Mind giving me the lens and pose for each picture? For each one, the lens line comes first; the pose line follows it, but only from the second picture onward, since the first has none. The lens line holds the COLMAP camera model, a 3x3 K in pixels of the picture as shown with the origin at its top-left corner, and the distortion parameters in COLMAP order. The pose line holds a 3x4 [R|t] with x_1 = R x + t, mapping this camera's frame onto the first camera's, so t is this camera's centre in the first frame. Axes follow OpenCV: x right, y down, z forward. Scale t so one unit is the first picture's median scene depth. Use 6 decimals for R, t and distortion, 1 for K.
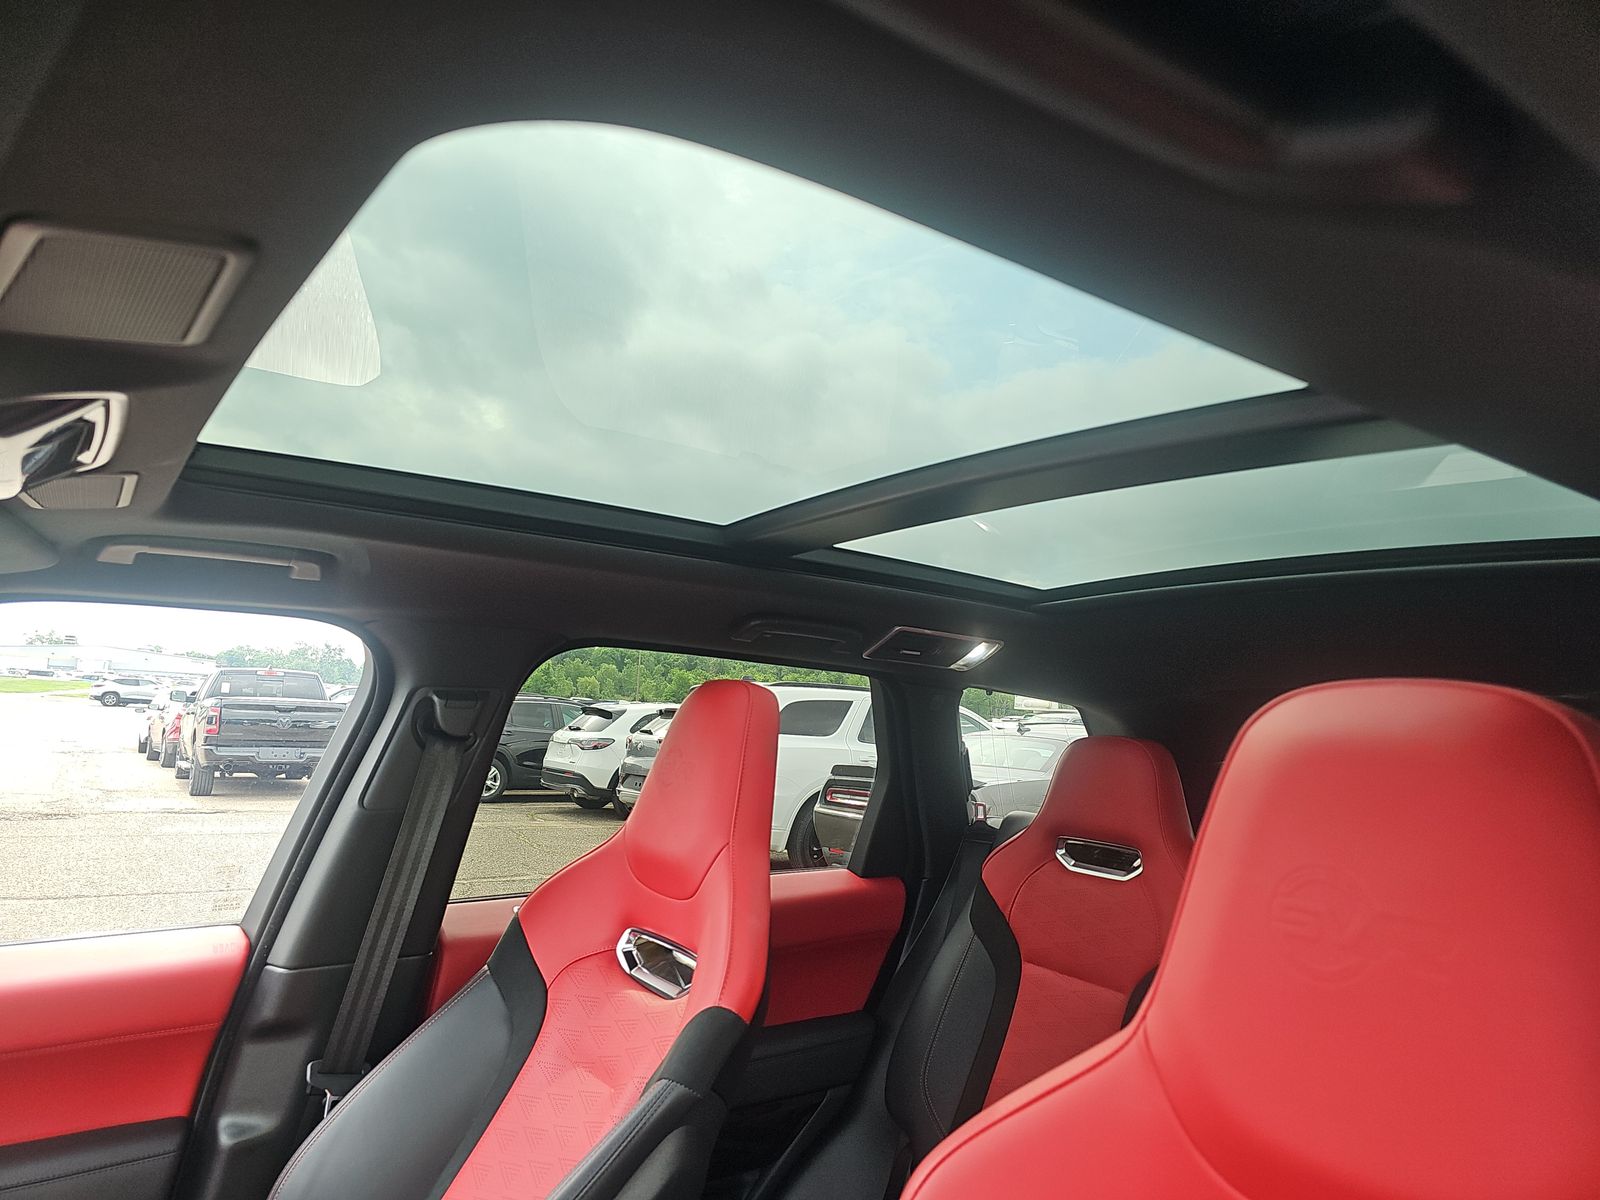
lens RADIAL K [[1063.9, 0, 786.1], [0, 1063.9, 611.9], [0, 0, 1]] dist [0.028206, -0.023966]
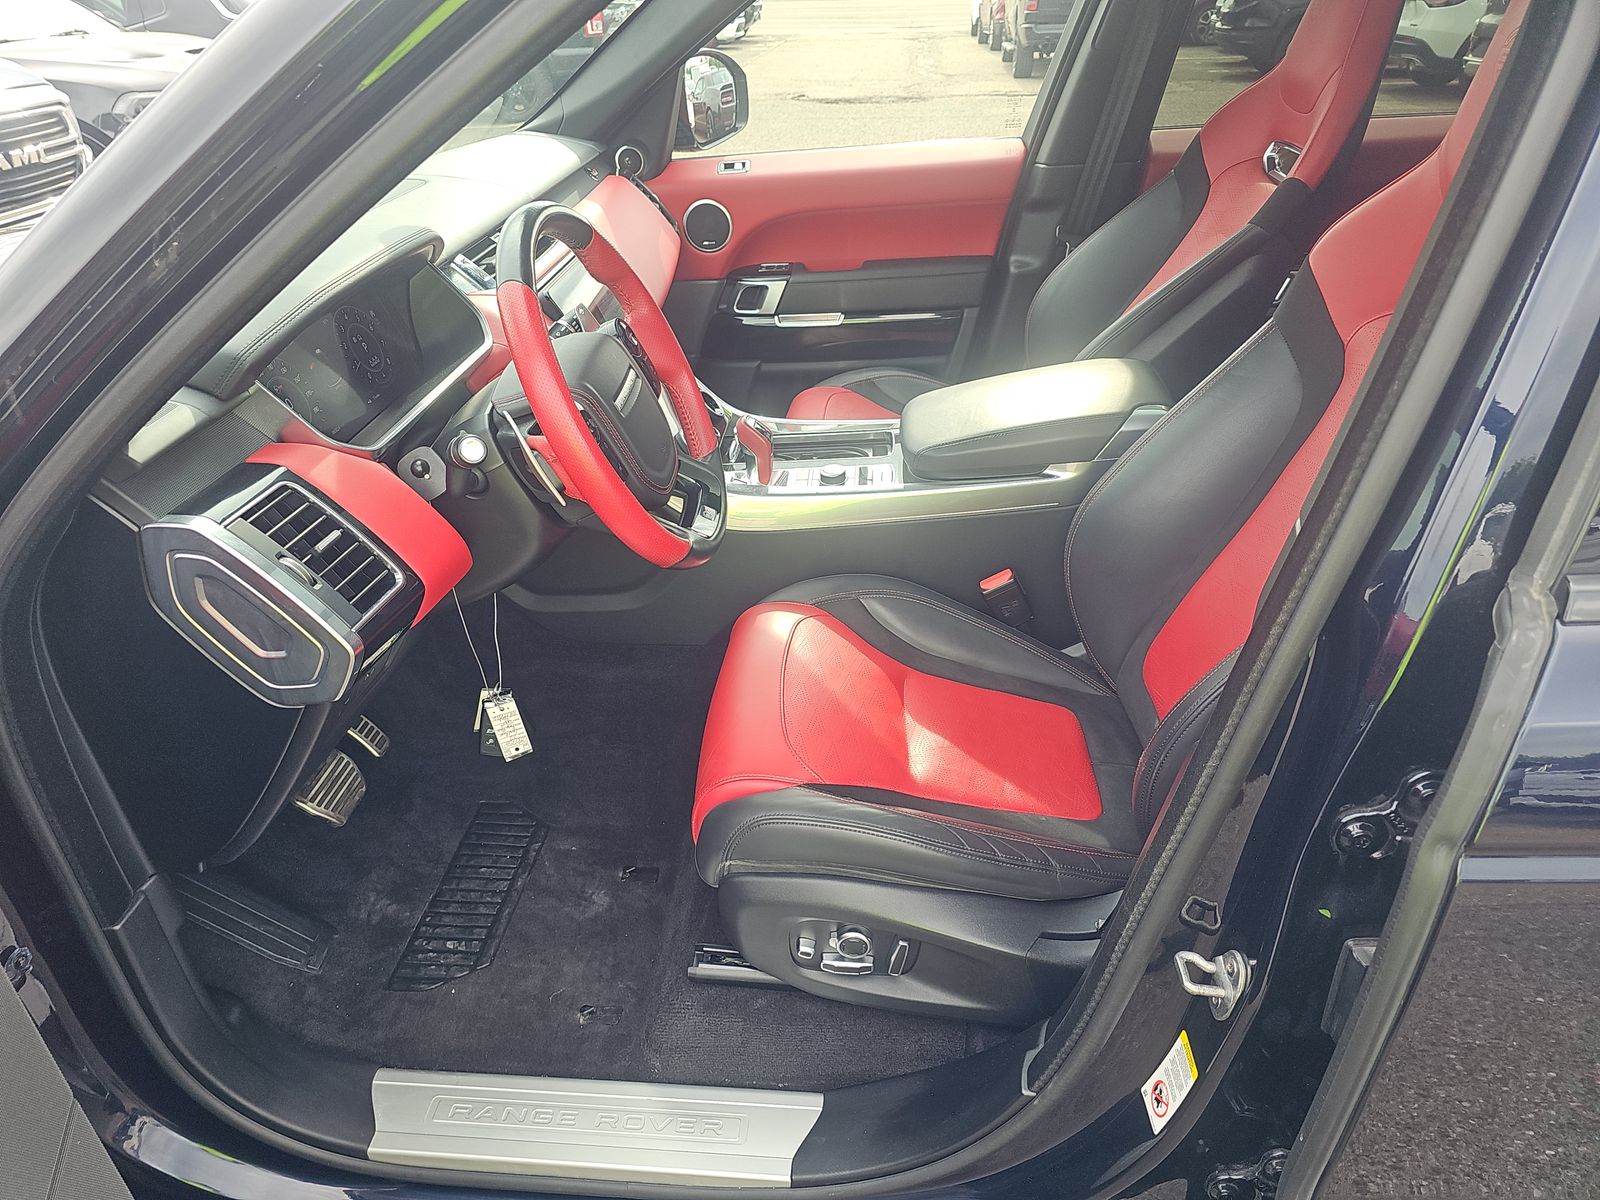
lens RADIAL K [[1063.9, 0, 796.6], [0, 1063.9, 614.9], [0, 0, 1]] dist [0.028206, -0.023966]
pose [[0.774332, 0.265440, -0.574414, 0.309751], [0.126083, 0.824840, 0.551127, -0.031849], [0.620091, -0.499179, 0.605233, -0.480716]]
